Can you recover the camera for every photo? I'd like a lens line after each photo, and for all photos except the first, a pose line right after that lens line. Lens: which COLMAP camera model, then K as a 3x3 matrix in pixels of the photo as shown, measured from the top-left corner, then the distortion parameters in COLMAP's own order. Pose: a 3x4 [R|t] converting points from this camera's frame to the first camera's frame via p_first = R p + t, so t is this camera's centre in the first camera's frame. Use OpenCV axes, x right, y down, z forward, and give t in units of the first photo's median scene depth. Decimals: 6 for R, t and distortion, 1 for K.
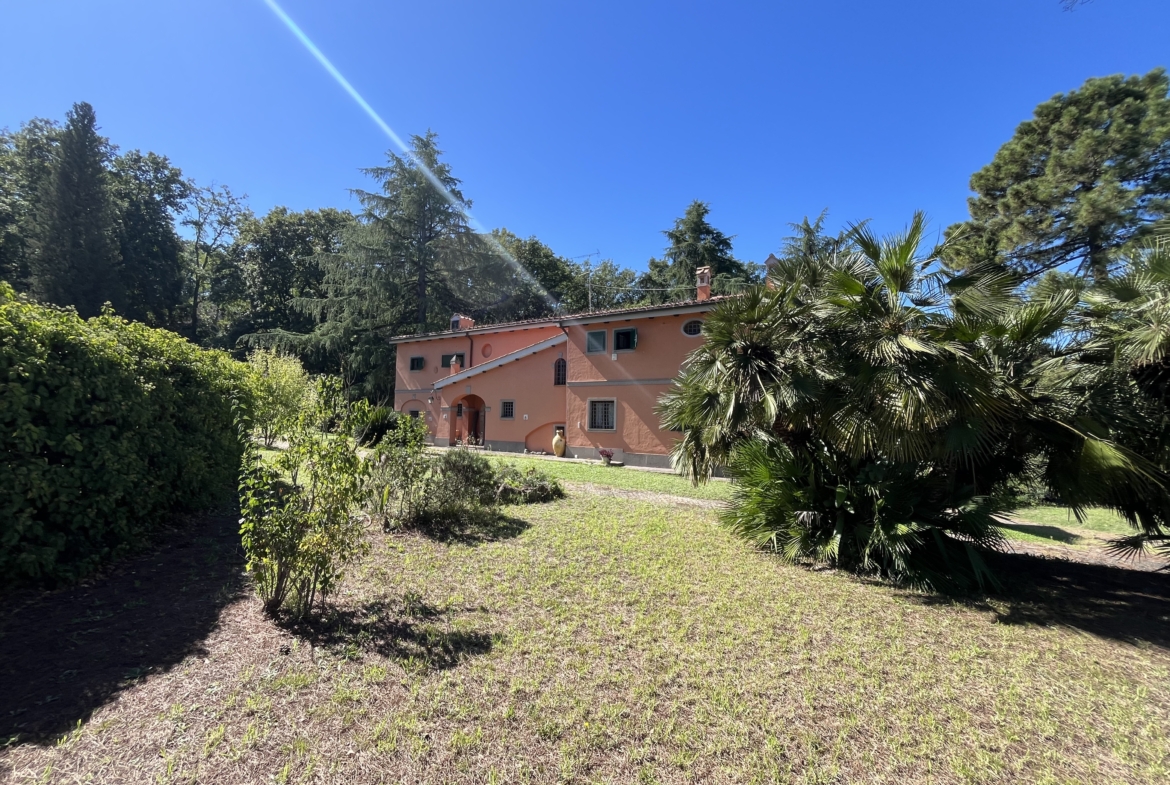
lens RADIAL K [[478.8, 0, 585.0], [0, 478.8, 392.5], [0, 0, 1]] dist [-0.007551, 0.000515]
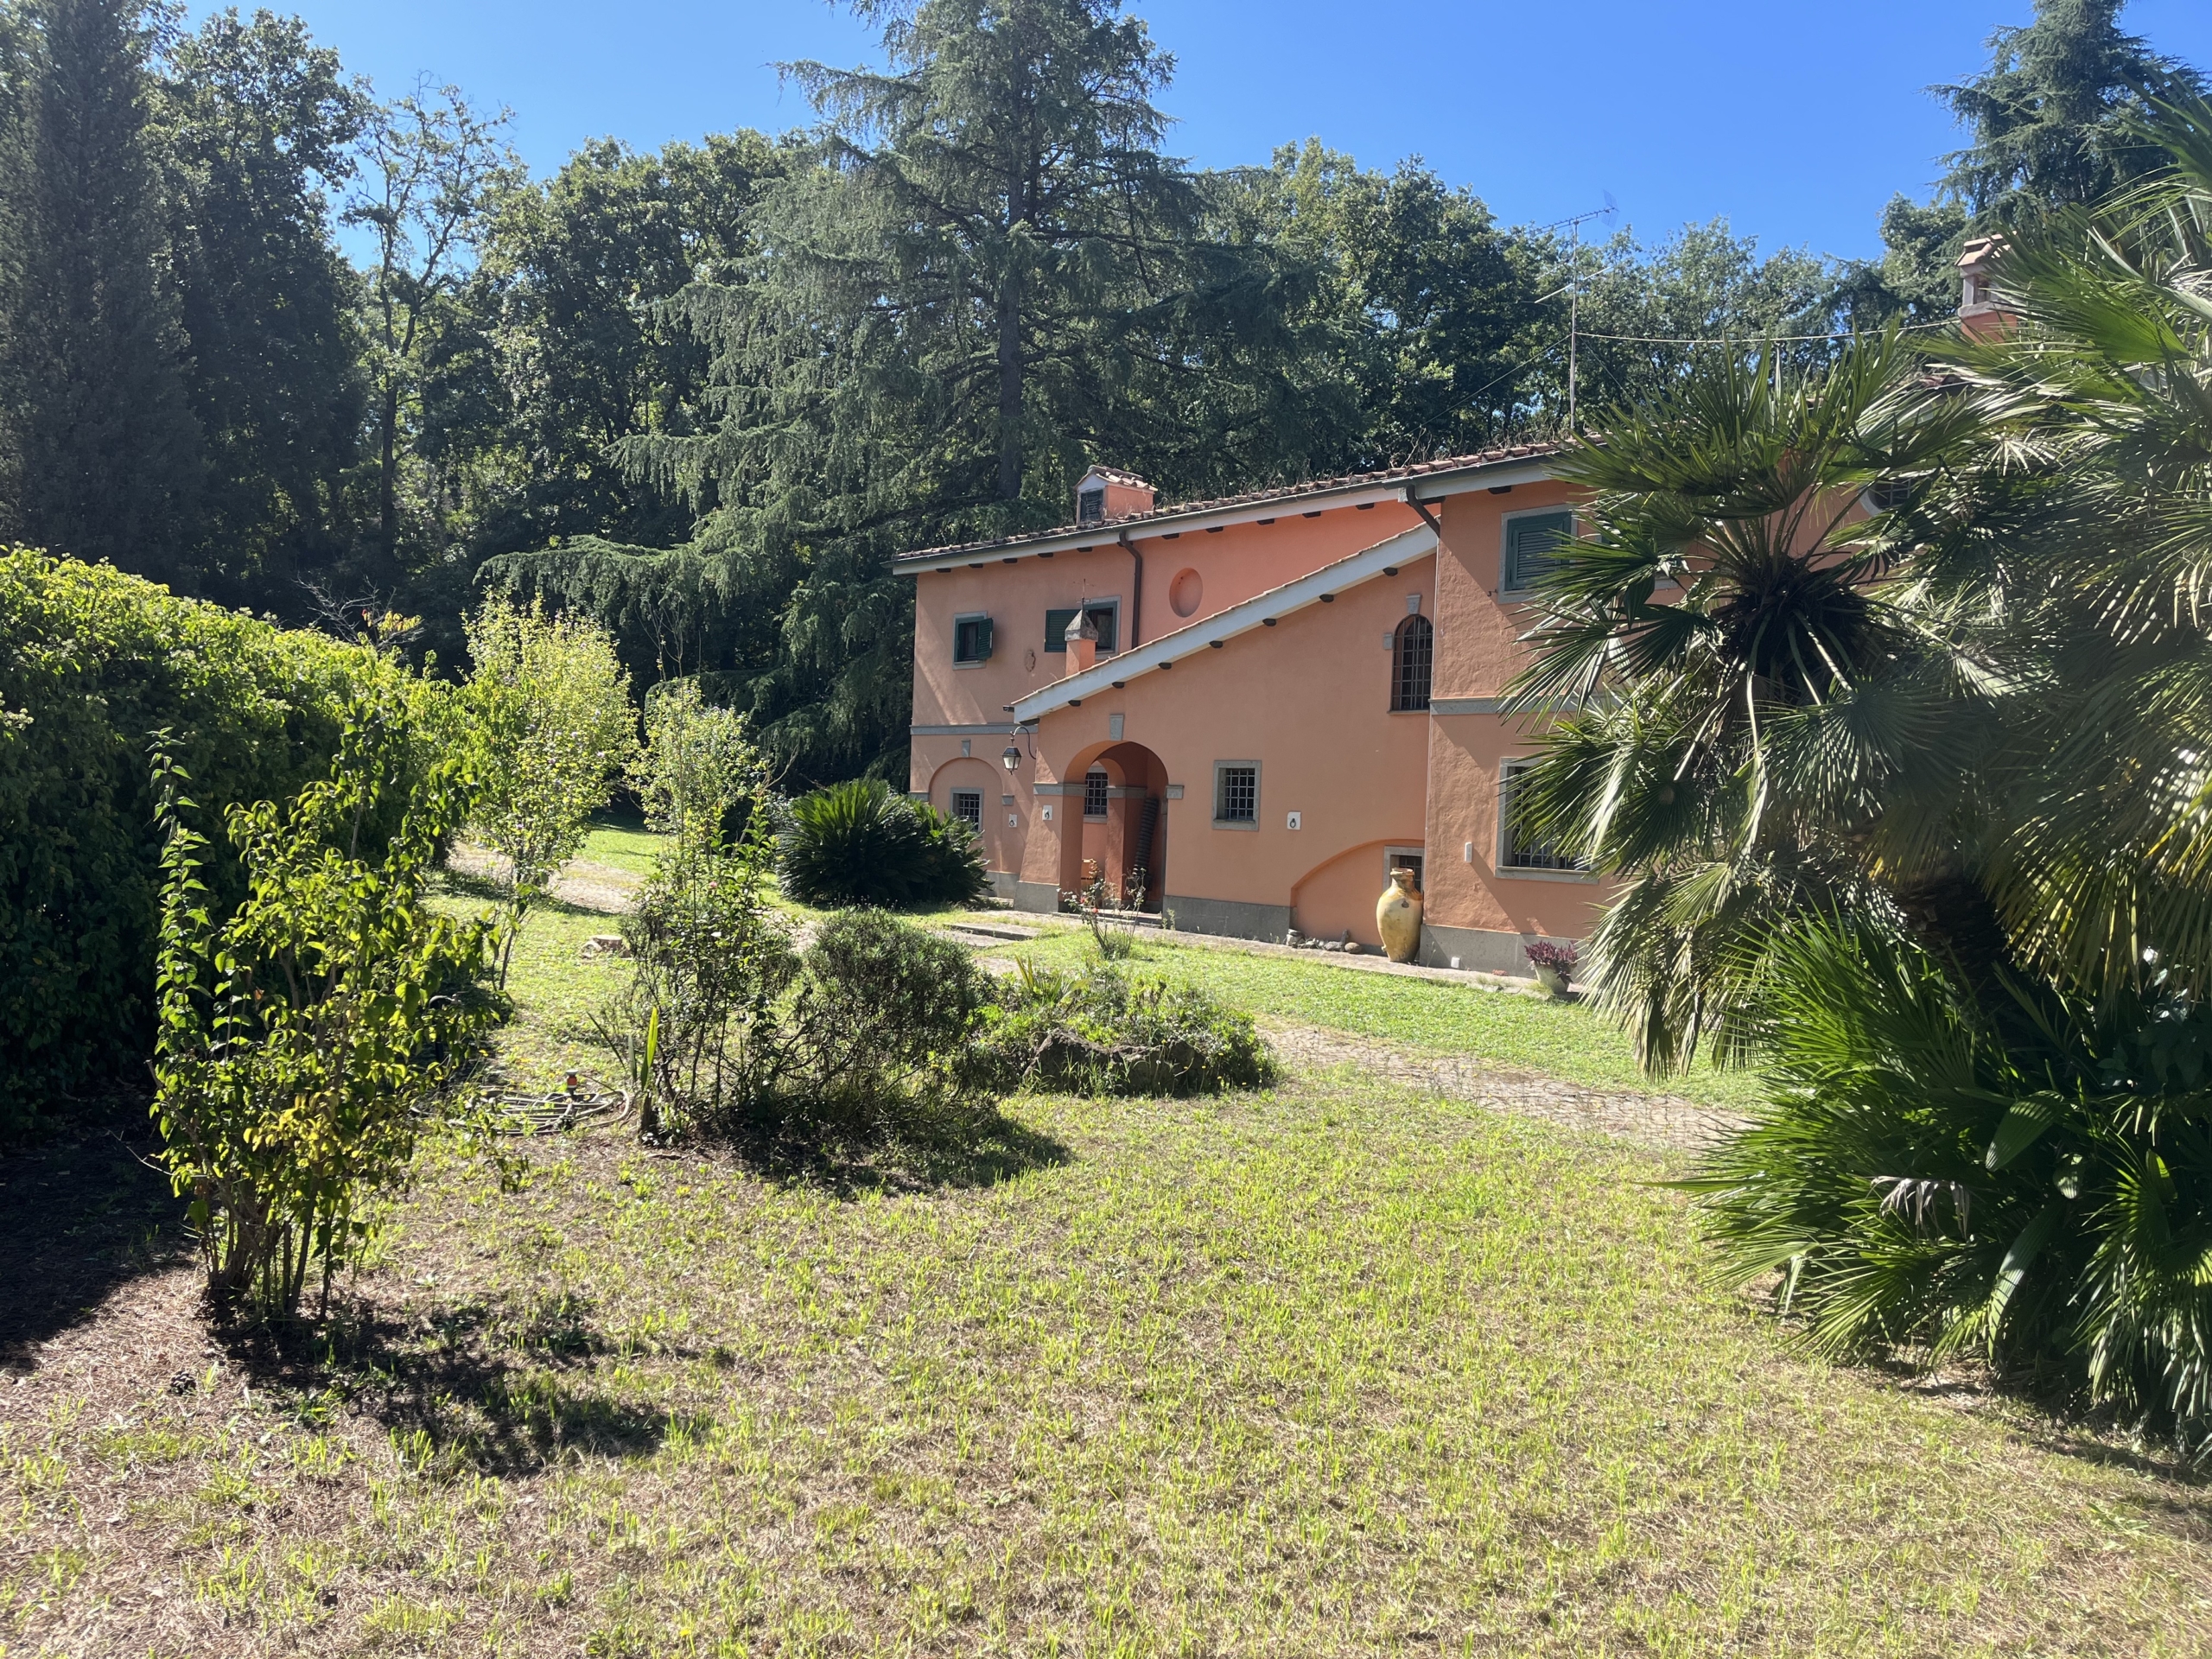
lens RADIAL K [[1685.6, 0, 1098.7], [0, 1685.6, 847.5], [0, 0, 1]] dist [0.094846, -0.130482]
pose [[0.952784, 0.024504, -0.302658, 0.056186], [-0.004280, 0.997723, 0.067304, -0.000769], [0.303618, -0.062831, 0.950720, -0.011009]]
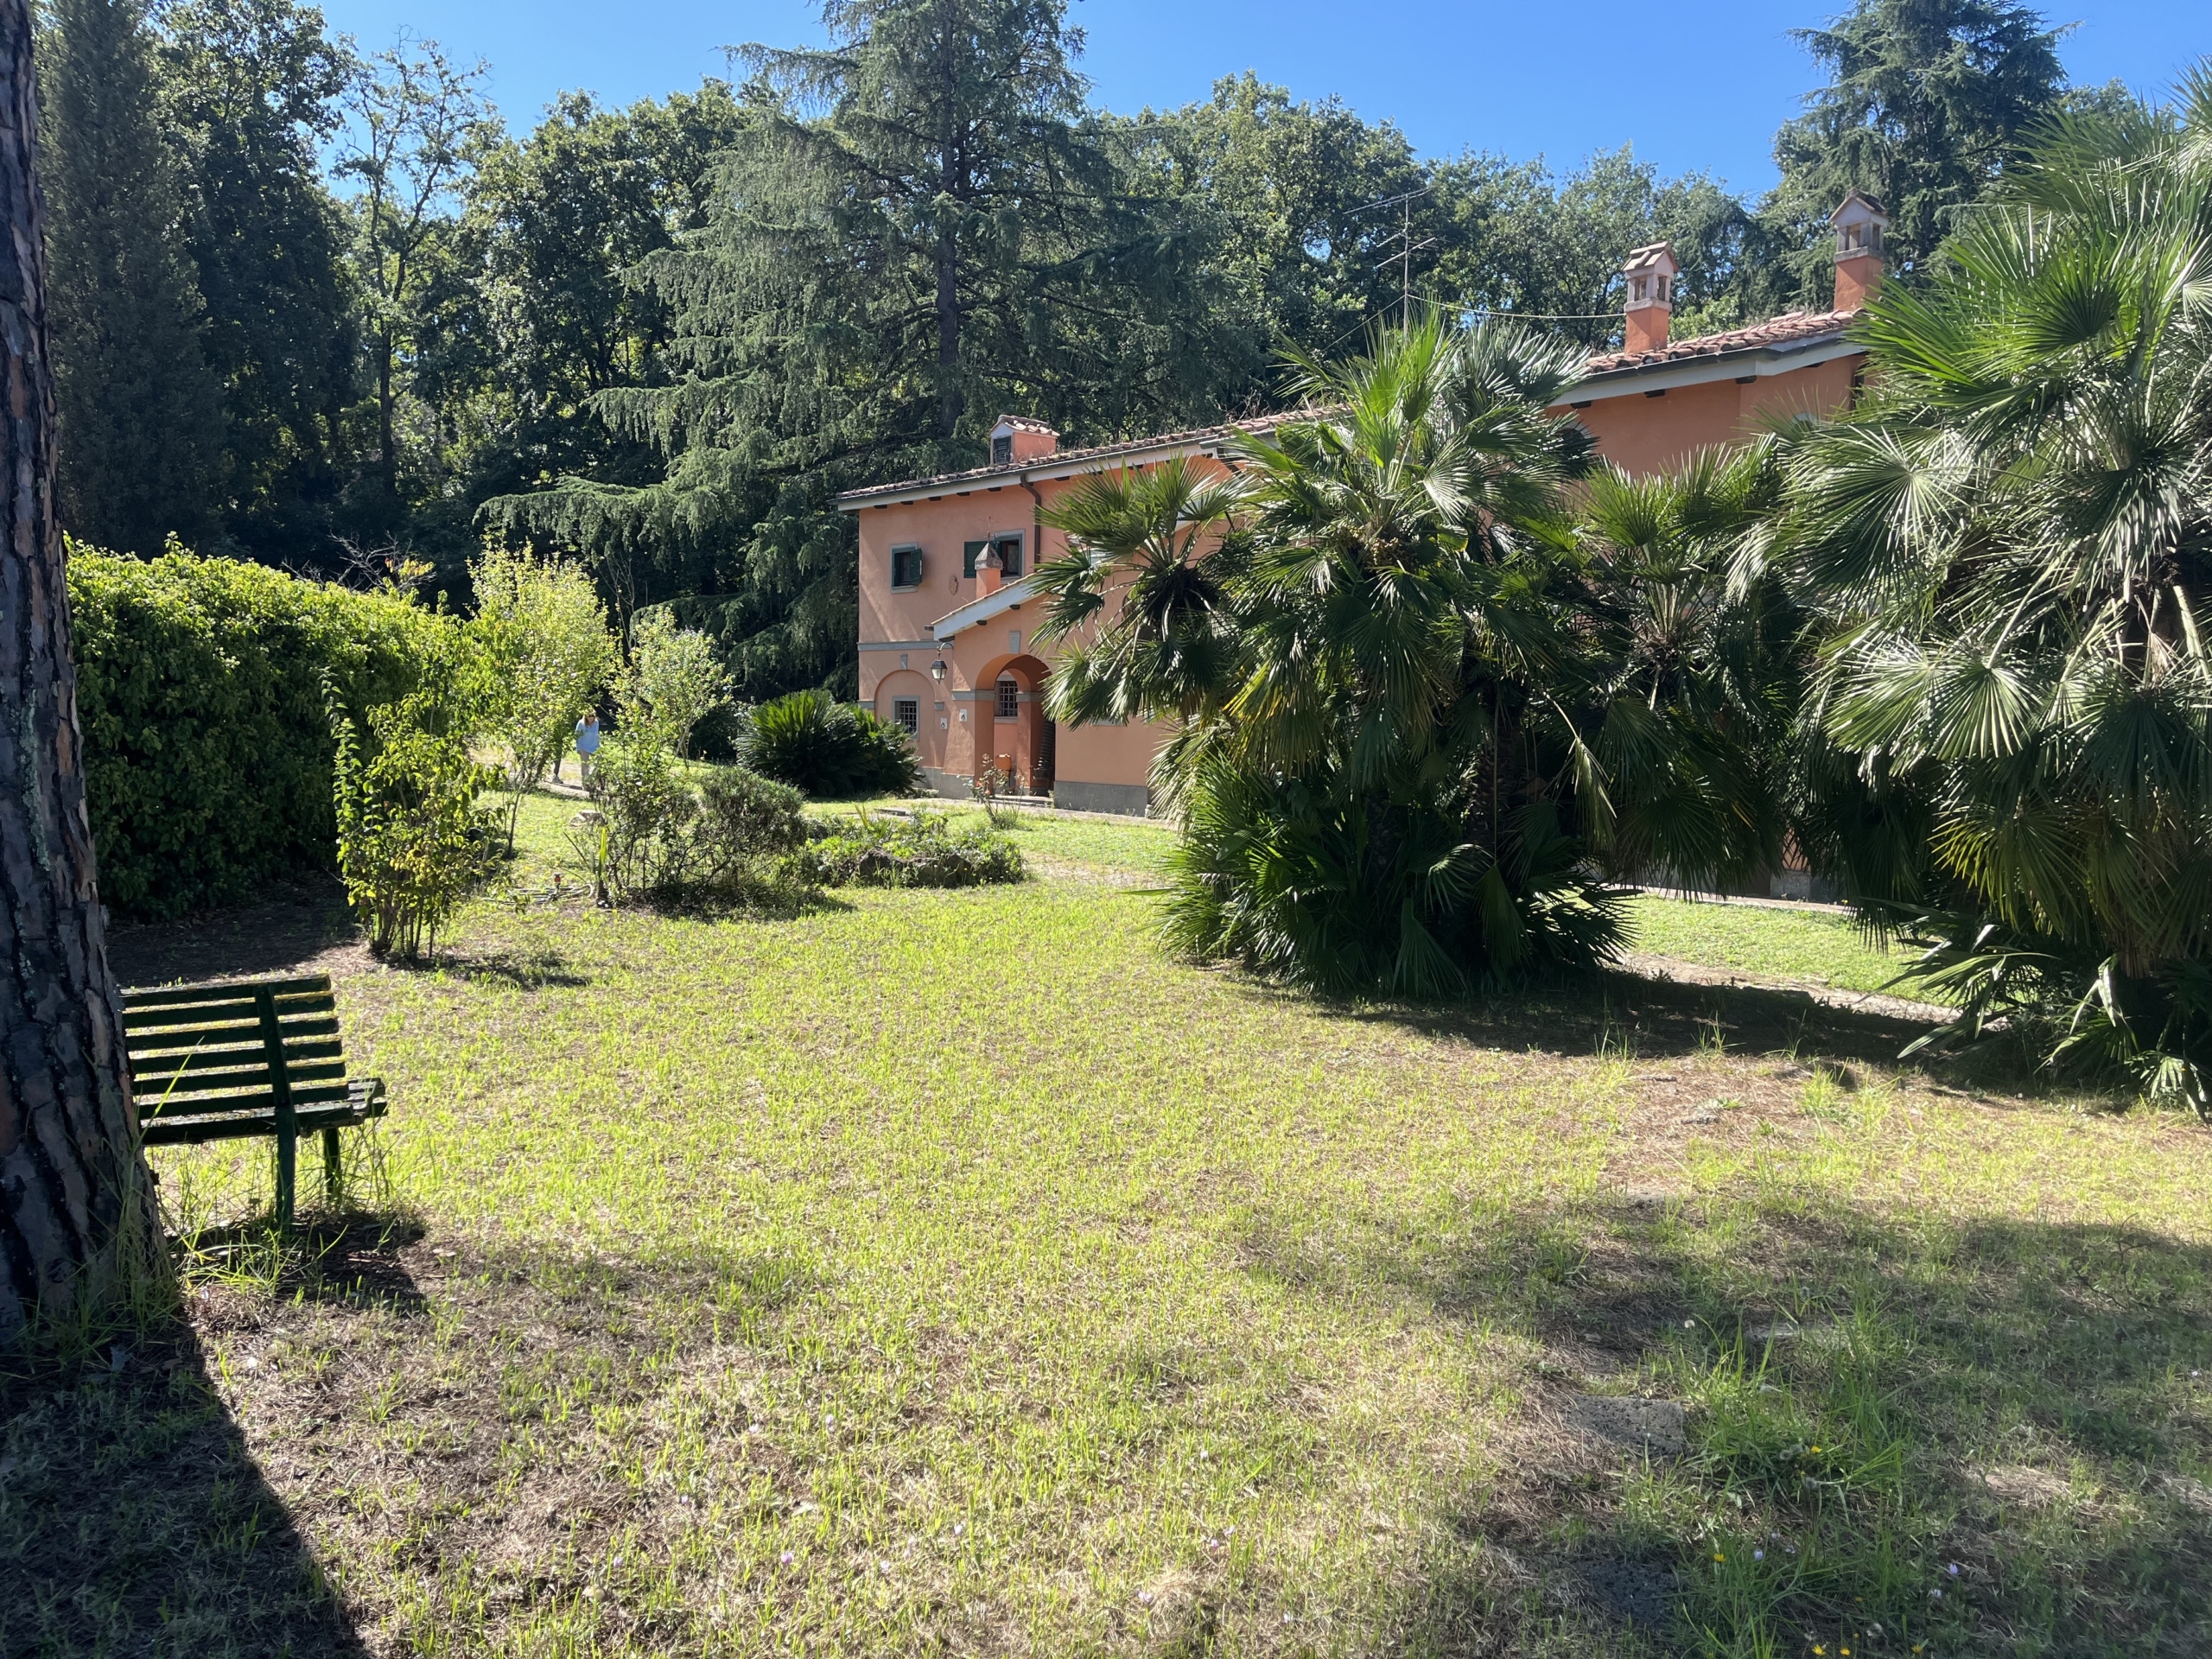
lens RADIAL K [[1657.5, 0, 1110.6], [0, 1657.5, 853.8], [0, 0, 1]] dist [0.091851, -0.127148]
pose [[0.955269, 0.021315, -0.294969, 0.166438], [0.017111, 0.991745, 0.127080, -0.004051], [0.295243, -0.126443, 0.947018, -0.157279]]
